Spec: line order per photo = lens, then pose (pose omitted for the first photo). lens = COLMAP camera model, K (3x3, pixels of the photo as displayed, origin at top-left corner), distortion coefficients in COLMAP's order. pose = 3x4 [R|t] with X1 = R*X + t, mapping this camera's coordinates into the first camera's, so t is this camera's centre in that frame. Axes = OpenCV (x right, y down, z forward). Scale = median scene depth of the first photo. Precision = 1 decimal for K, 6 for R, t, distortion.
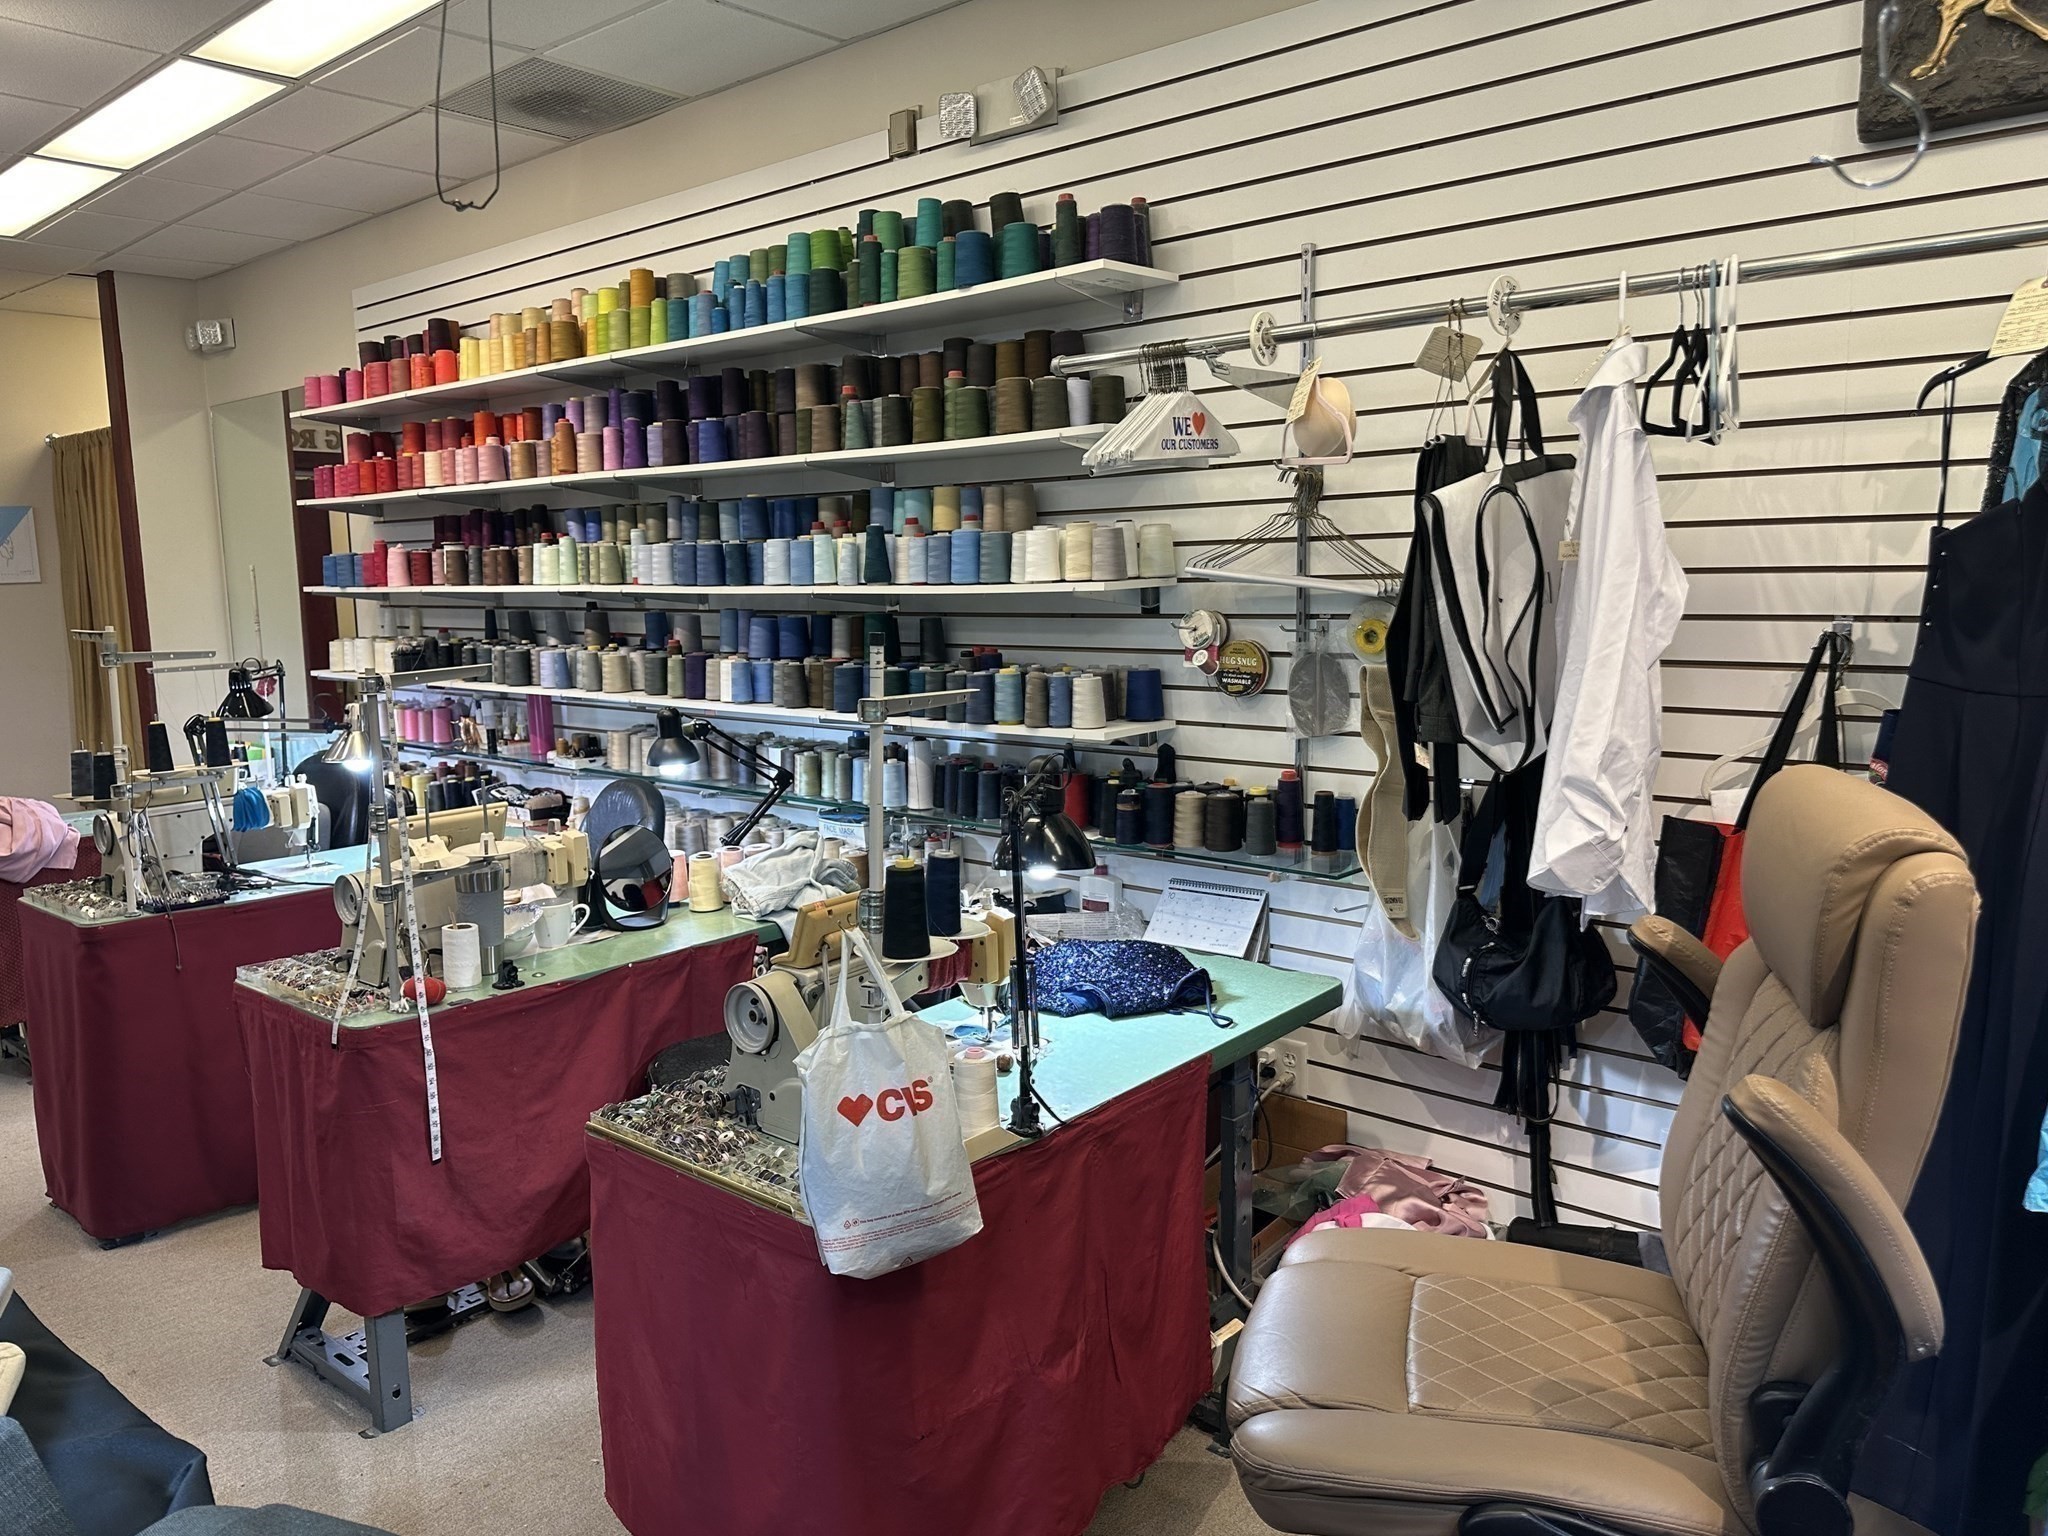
lens RADIAL K [[1445.9, 0, 1024.0], [0, 1445.9, 768.0], [0, 0, 1]] dist [0.136731, -0.195790]
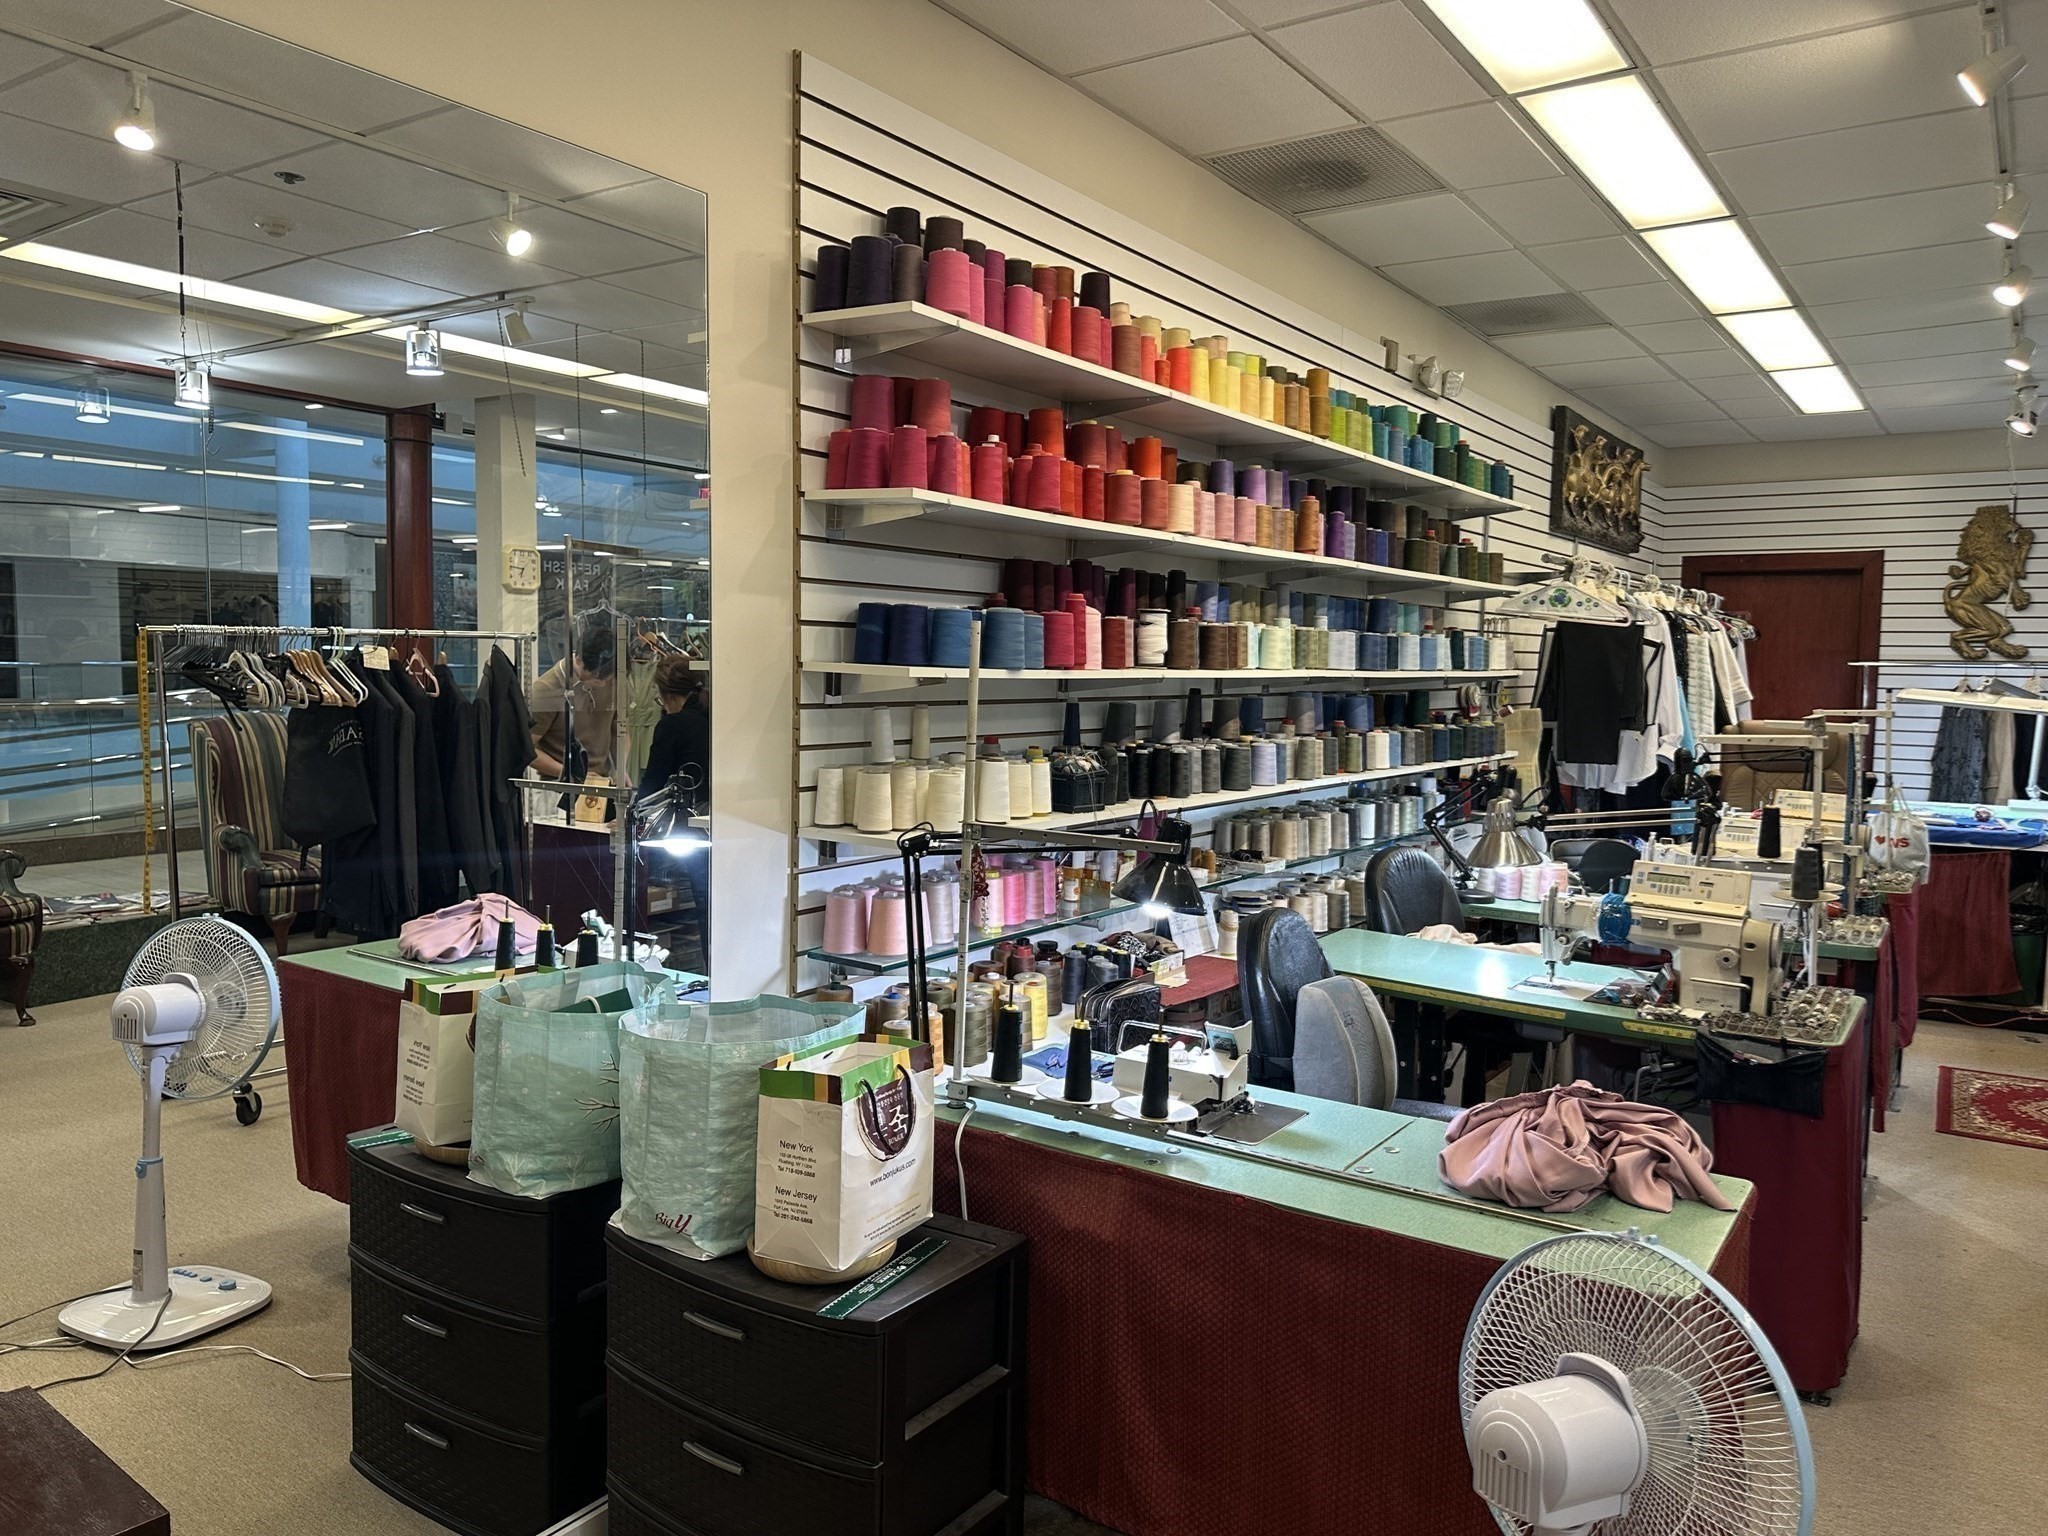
lens RADIAL K [[1445.9, 0, 1024.0], [0, 1445.9, 768.0], [0, 0, 1]] dist [0.136731, -0.195790]
pose [[-0.114447, -0.060685, 0.991574, -1.239198], [0.113854, 0.990754, 0.073776, -0.154891], [-0.986884, 0.121338, -0.106479, 1.313200]]
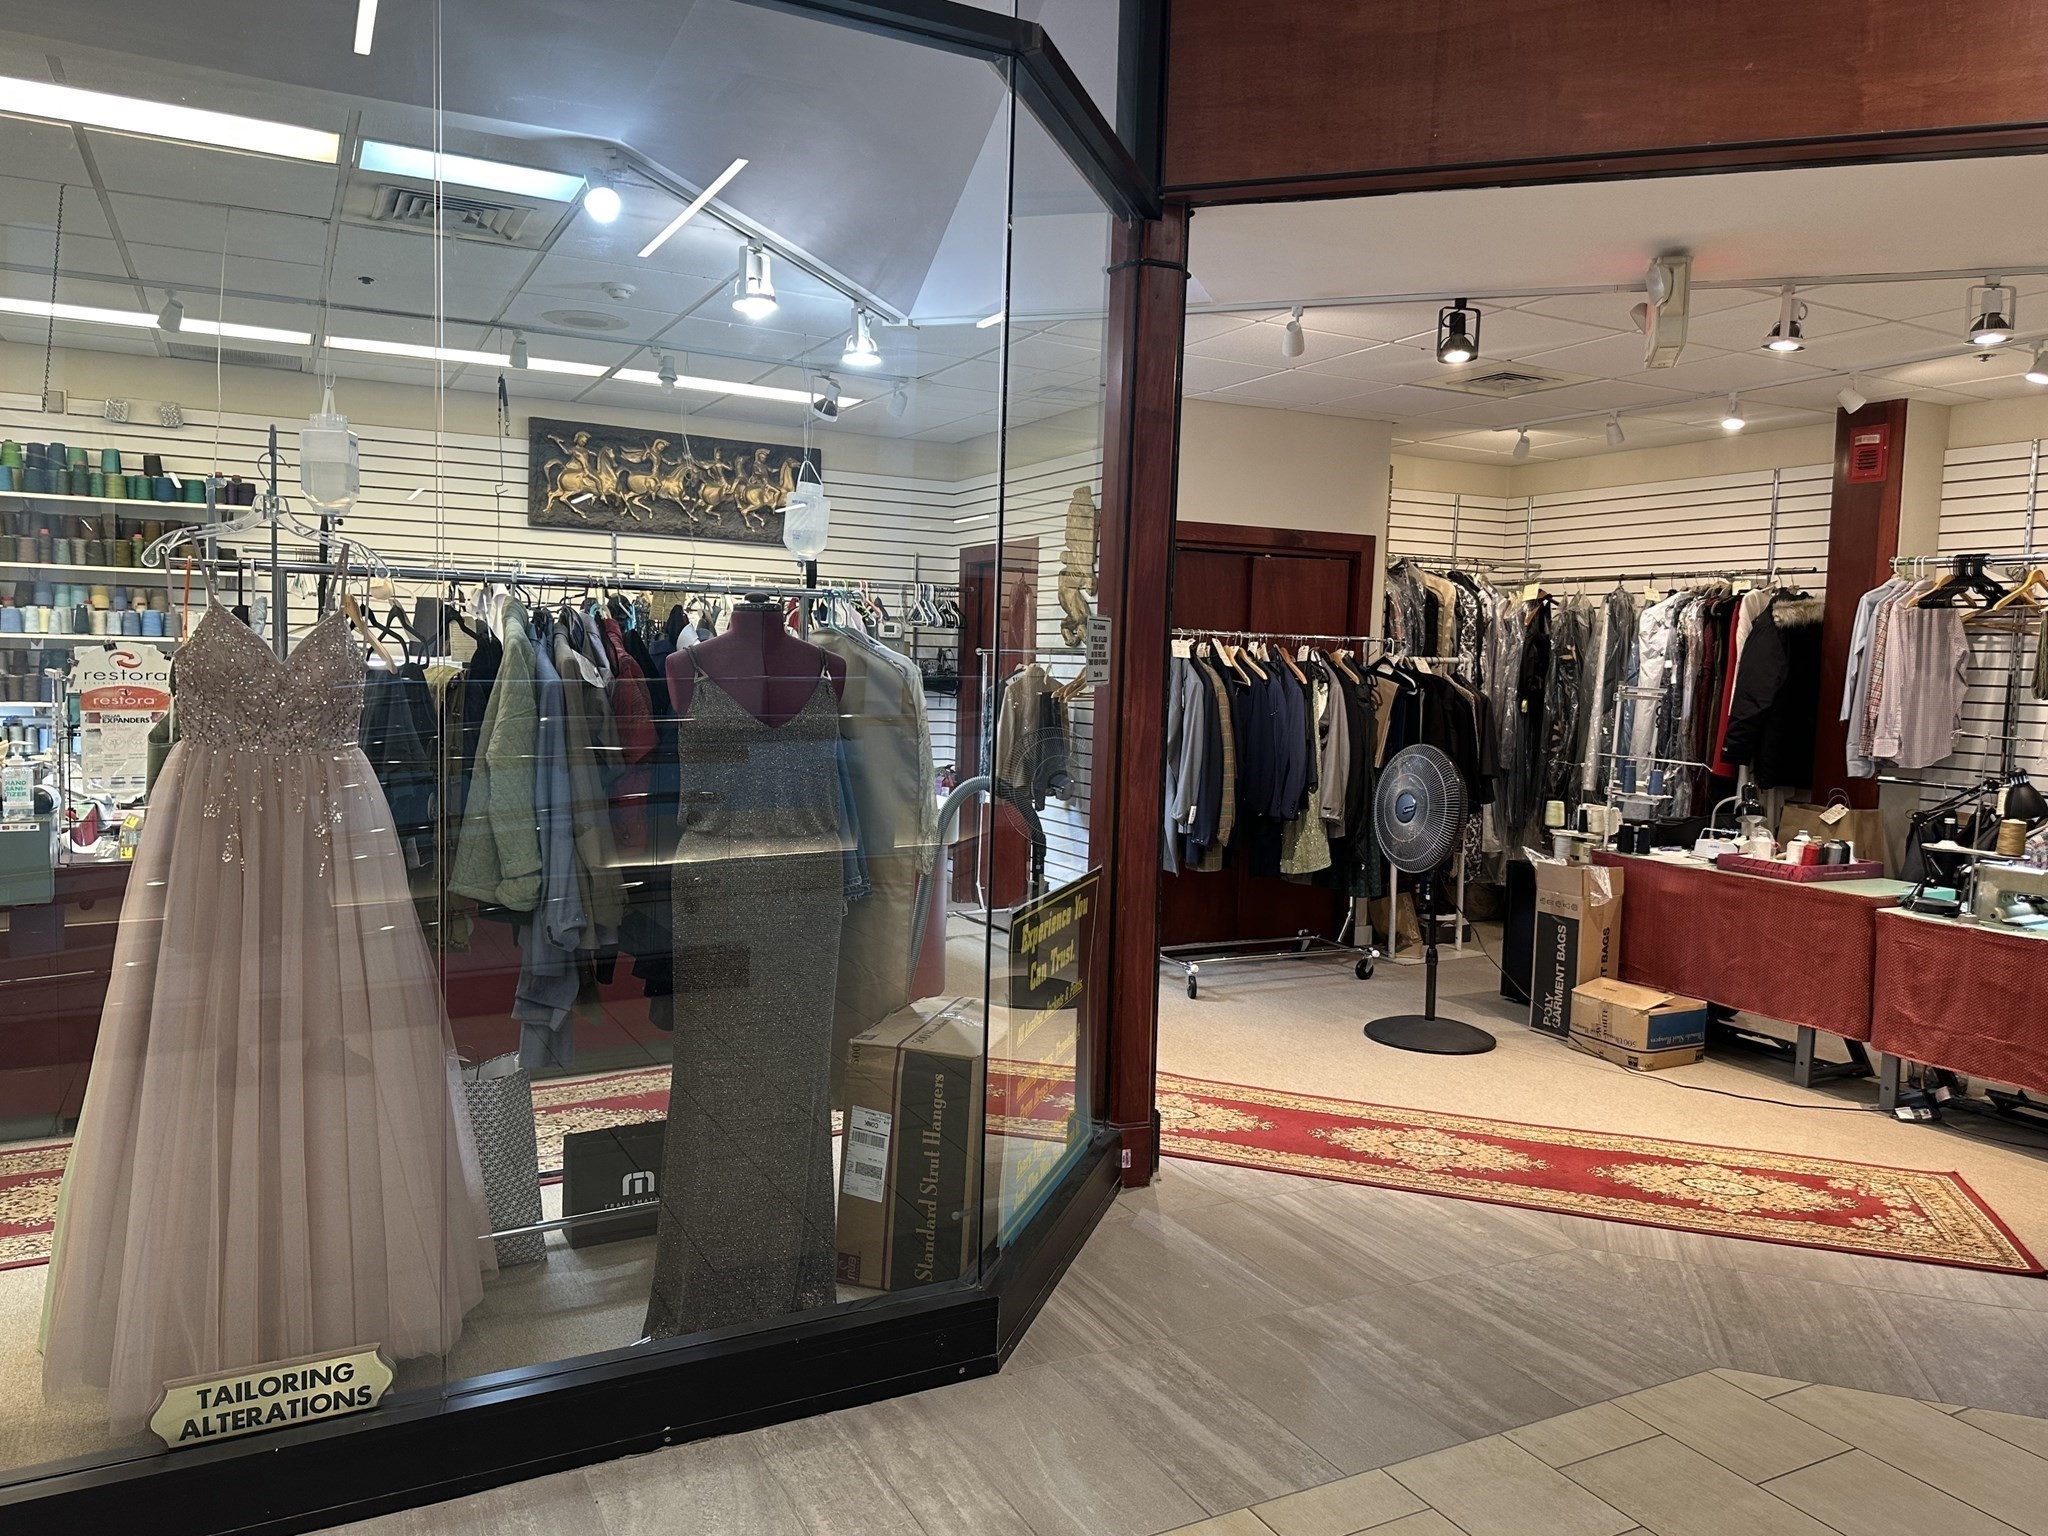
lens RADIAL K [[1460.7, 0, 1069.9], [0, 1460.7, 794.0], [0, 0, 1]] dist [0.005466, -0.007347]
pose [[0.357152, -0.058719, 0.932199, -1.189153], [0.087497, 0.995737, 0.029199, 0.114081], [-0.929939, 0.071136, 0.360767, -0.735095]]
